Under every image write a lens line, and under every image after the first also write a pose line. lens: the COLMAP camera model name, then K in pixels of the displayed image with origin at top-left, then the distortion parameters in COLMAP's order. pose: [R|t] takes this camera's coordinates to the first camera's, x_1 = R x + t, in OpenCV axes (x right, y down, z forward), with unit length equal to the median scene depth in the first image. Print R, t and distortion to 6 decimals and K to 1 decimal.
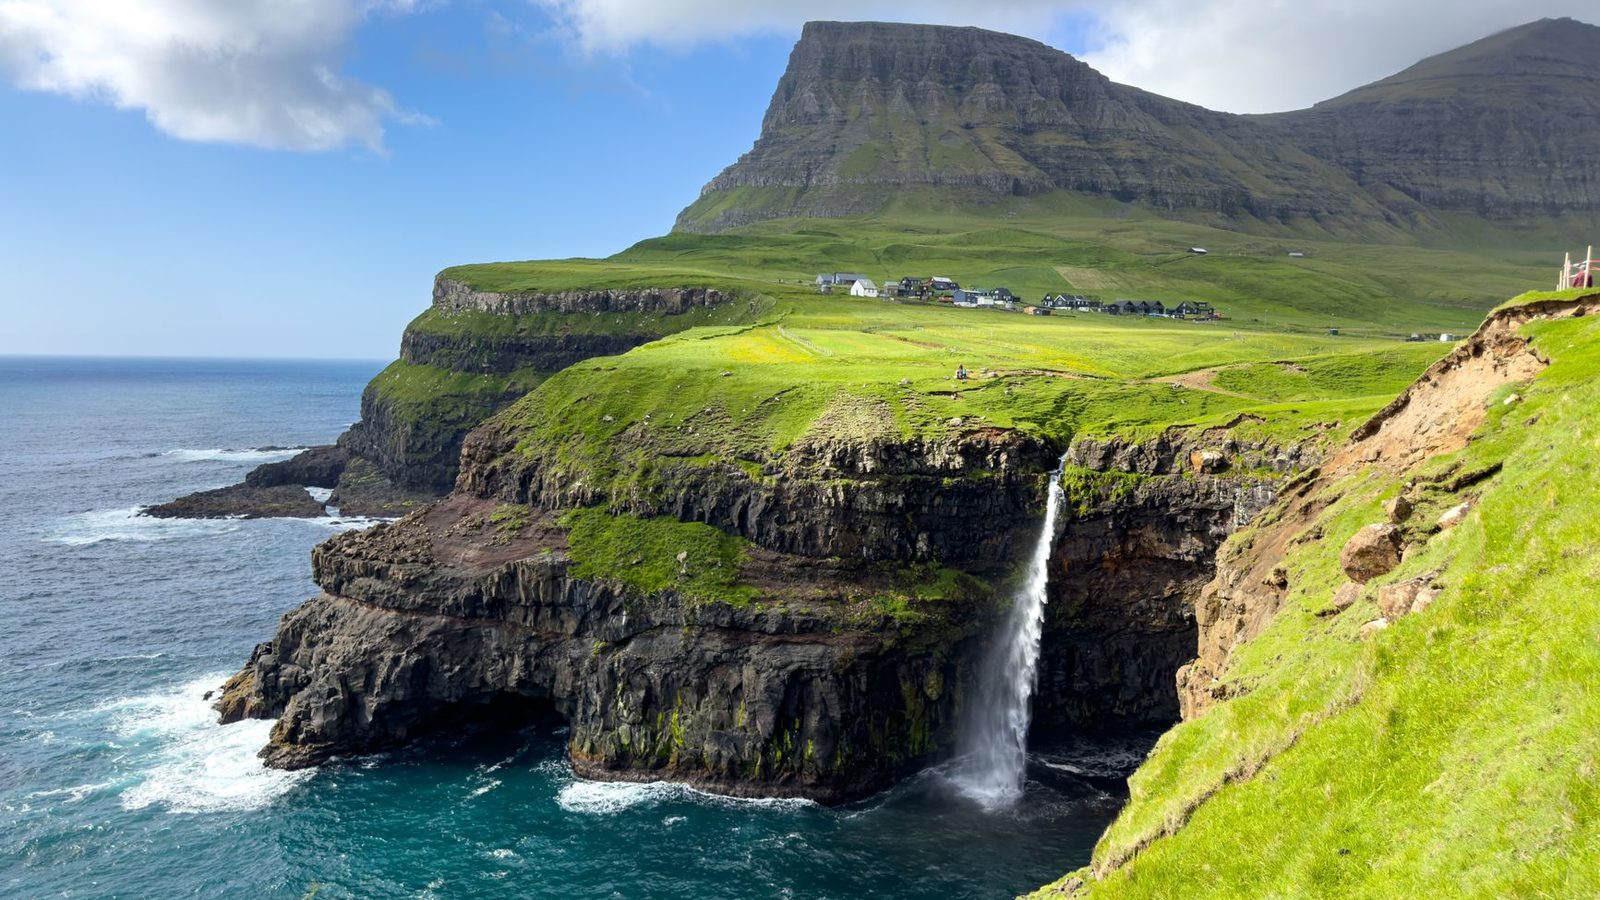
lens RADIAL K [[1108.7, 0, 801.2], [0, 1108.7, 463.5], [0, 0, 1]] dist [0.140410, -0.240726]
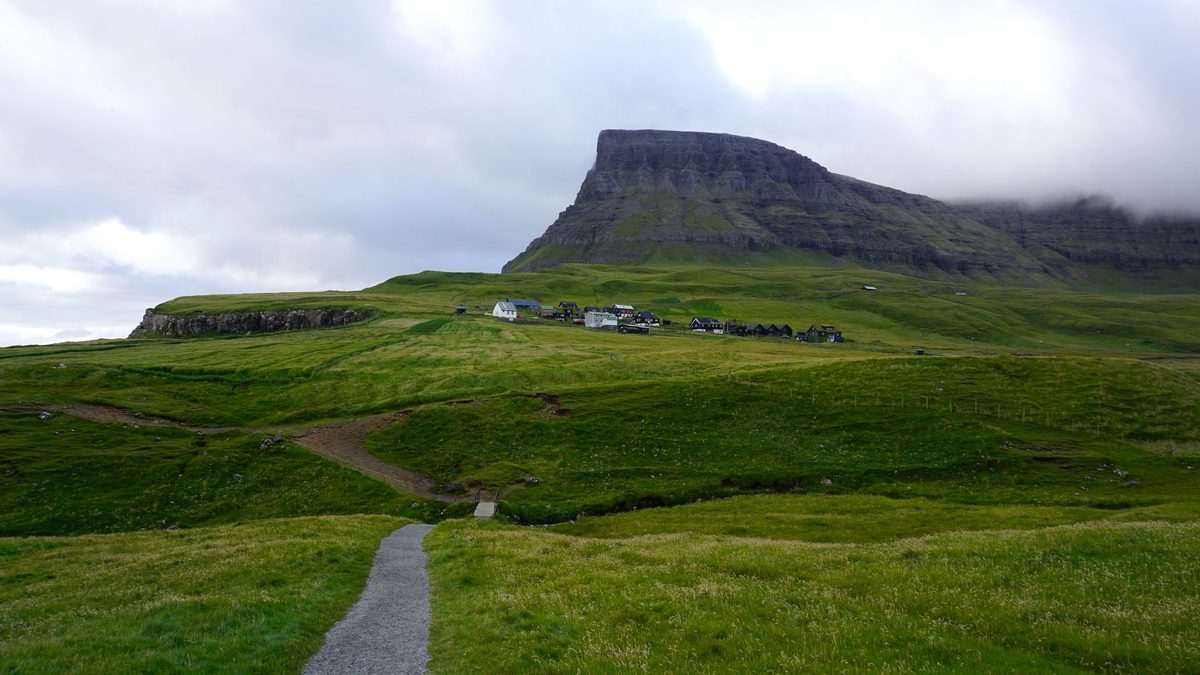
lens RADIAL K [[796.0, 0, 600.0], [0, 796.0, 337.5], [0, 0, 1]] dist [0.023007, -0.098813]
pose [[0.998482, 0.002643, -0.055022, 0.510514], [-0.010202, 0.990441, -0.137560, -0.070136], [0.054132, 0.137912, 0.988964, 0.658747]]
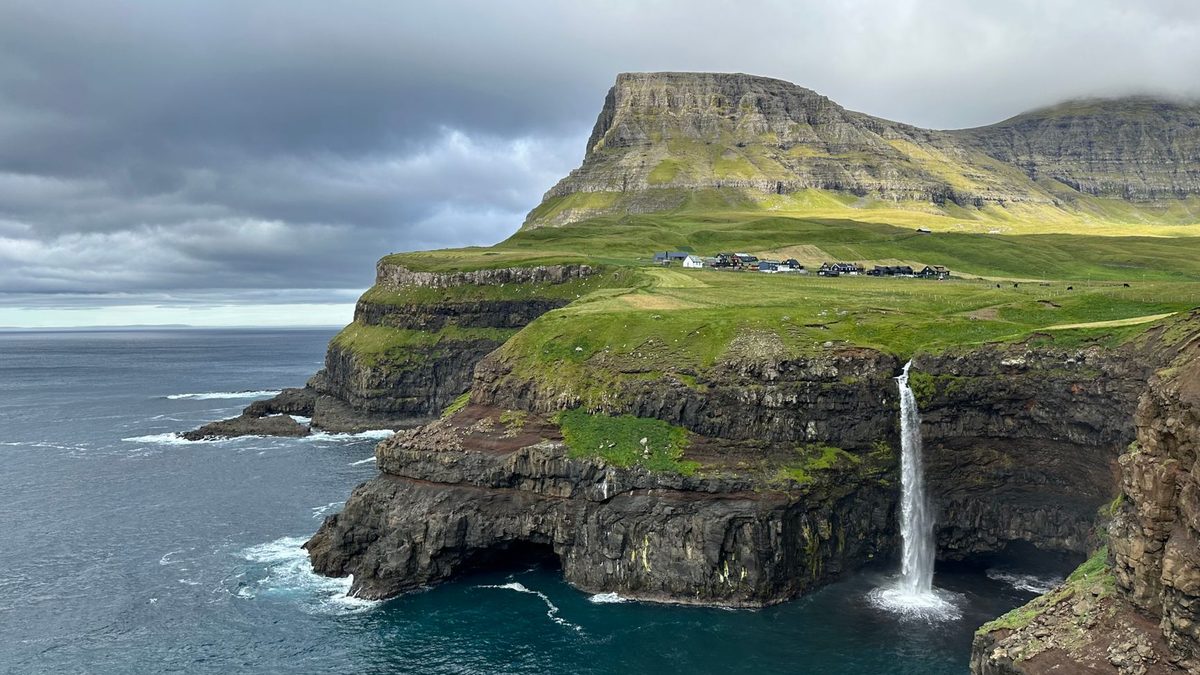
lens RADIAL K [[843.9, 0, 600.0], [0, 843.9, 337.5], [0, 0, 1]] dist [0.161155, -0.306218]
pose [[0.999657, -0.023866, -0.010783, -0.131173], [0.023012, 0.997035, -0.073429, 0.025310], [0.012504, 0.073156, 0.997242, -0.095682]]
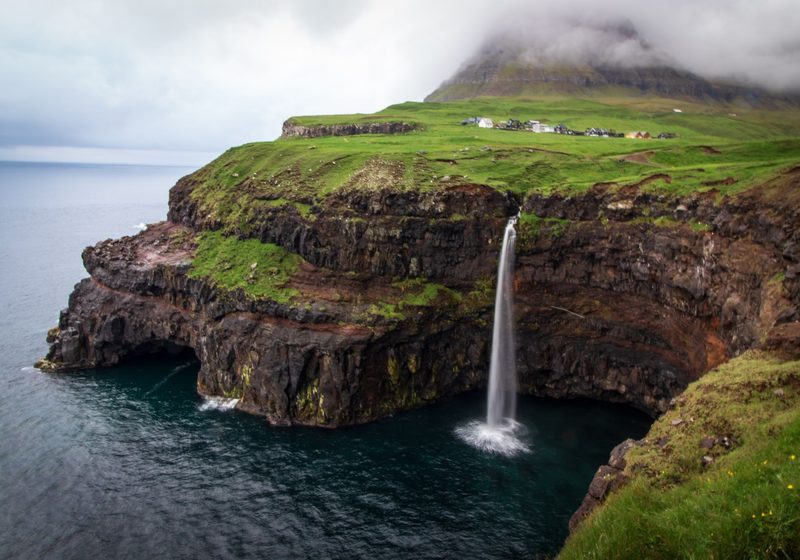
lens RADIAL K [[479.3, 0, 400.5], [0, 479.3, 275.9], [0, 0, 1]] dist [0.002062, 0.000172]
pose [[0.984237, 0.051791, -0.169100, 0.174814], [-0.030205, 0.991338, 0.127815, 0.007233], [0.174255, -0.120693, 0.977276, 0.351047]]
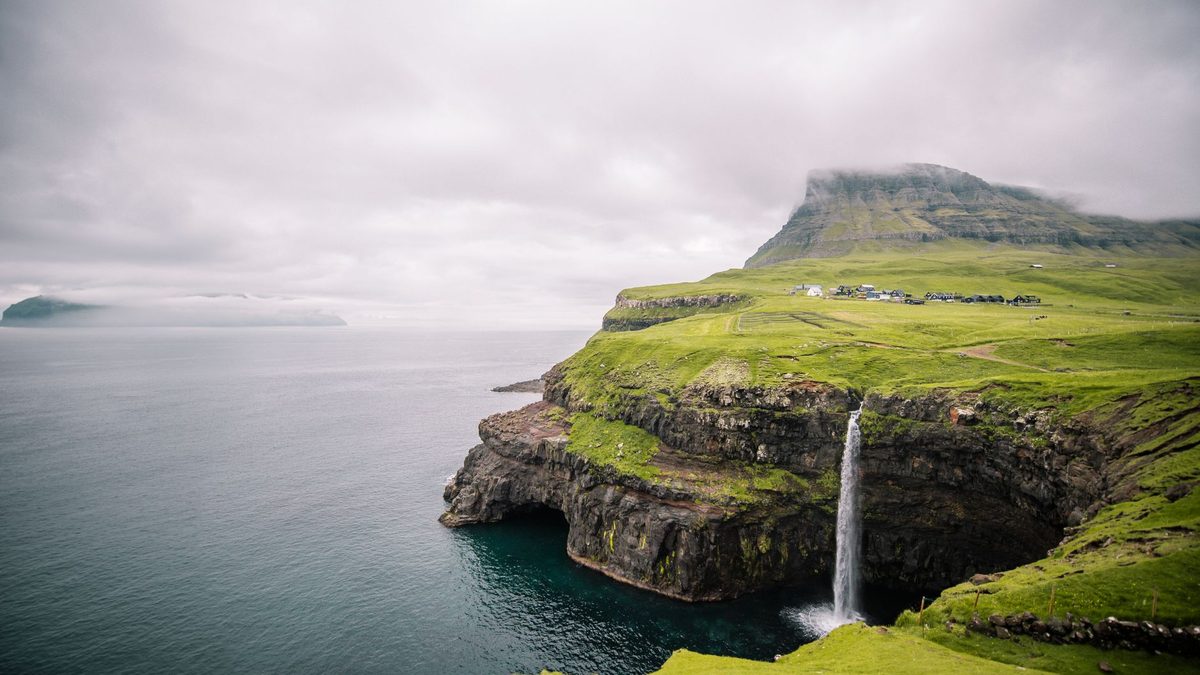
lens RADIAL K [[482.4, 0, 600.0], [0, 482.4, 337.5], [0, 0, 1]] dist [-0.015378, -0.000901]
pose [[0.911943, 0.008254, -0.410234, 0.160162], [-0.035823, 0.997582, -0.059562, -0.038194], [0.408750, 0.069013, 0.910033, 0.230717]]
